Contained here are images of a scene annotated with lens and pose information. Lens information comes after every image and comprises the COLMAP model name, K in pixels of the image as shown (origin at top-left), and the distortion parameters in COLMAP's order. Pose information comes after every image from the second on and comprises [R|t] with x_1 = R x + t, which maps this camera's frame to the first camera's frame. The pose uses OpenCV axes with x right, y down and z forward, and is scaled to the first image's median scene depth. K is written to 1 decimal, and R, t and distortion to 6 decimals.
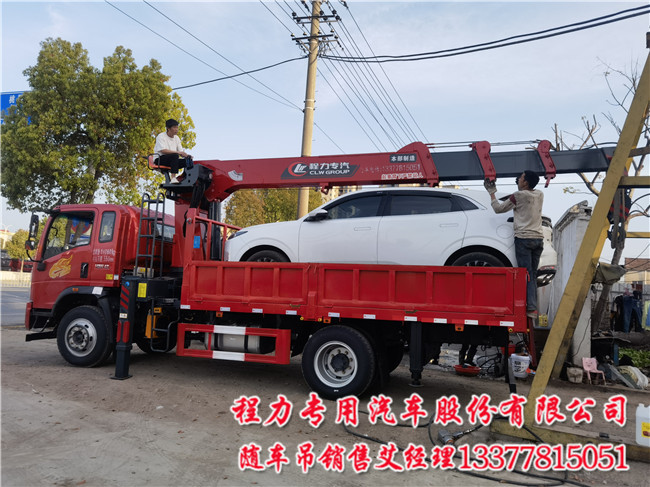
lens RADIAL K [[514.2, 0, 327.6], [0, 514.2, 242.2], [0, 0, 1]] dist [0.027827, -0.015165]
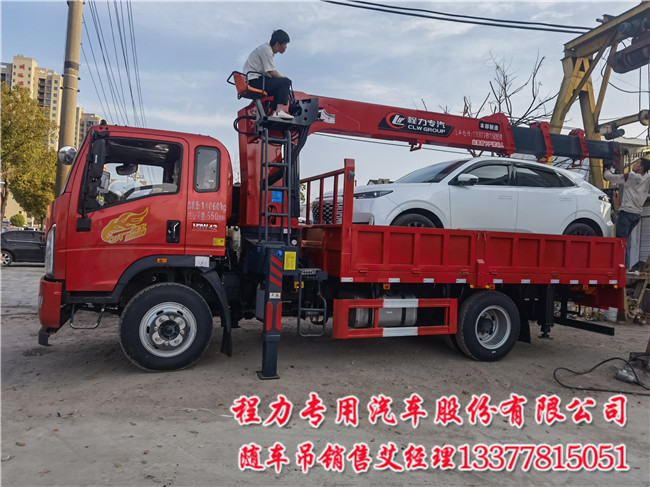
lens RADIAL K [[514.2, 0, 323.7], [0, 514.2, 242.8], [0, 0, 1]] dist [0.027827, -0.015165]
pose [[0.770793, -0.016376, 0.636875, -0.764770], [-0.073854, 0.990633, 0.114855, -0.023868], [-0.632790, -0.135565, 0.762364, 0.369815]]
